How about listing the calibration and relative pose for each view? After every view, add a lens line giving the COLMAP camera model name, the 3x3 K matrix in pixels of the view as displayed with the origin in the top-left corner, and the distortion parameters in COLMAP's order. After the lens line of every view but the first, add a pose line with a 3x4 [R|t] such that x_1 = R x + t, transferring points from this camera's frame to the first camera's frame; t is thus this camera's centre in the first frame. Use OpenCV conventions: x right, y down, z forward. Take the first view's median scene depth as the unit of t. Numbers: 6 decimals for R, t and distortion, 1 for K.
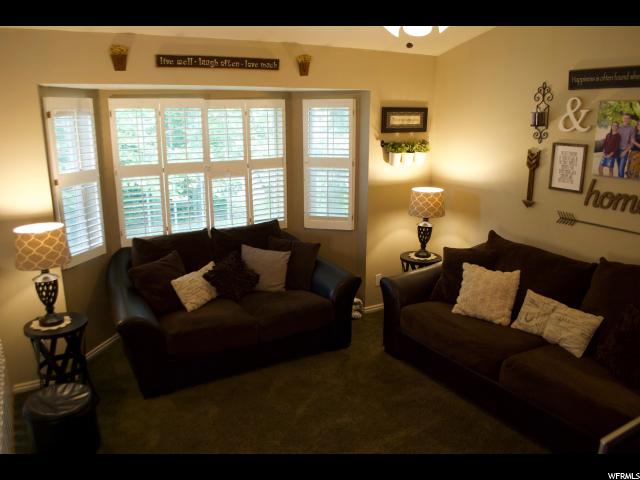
lens RADIAL K [[508.3, 0, 317.0], [0, 508.3, 247.5], [0, 0, 1]] dist [-0.083986, 0.002434]
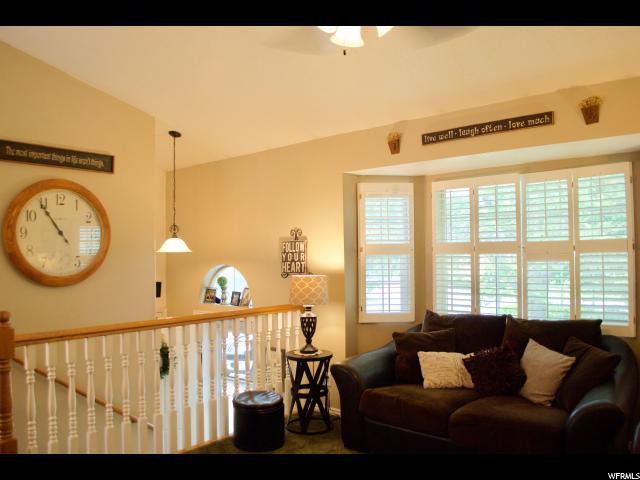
lens RADIAL K [[508.3, 0, 317.0], [0, 508.3, 247.5], [0, 0, 1]] dist [-0.083986, 0.002434]
pose [[0.328395, -0.013863, -0.944439, 0.401637], [-0.225743, 0.969764, -0.092729, 0.003297], [0.917168, 0.243652, 0.315336, 0.316990]]
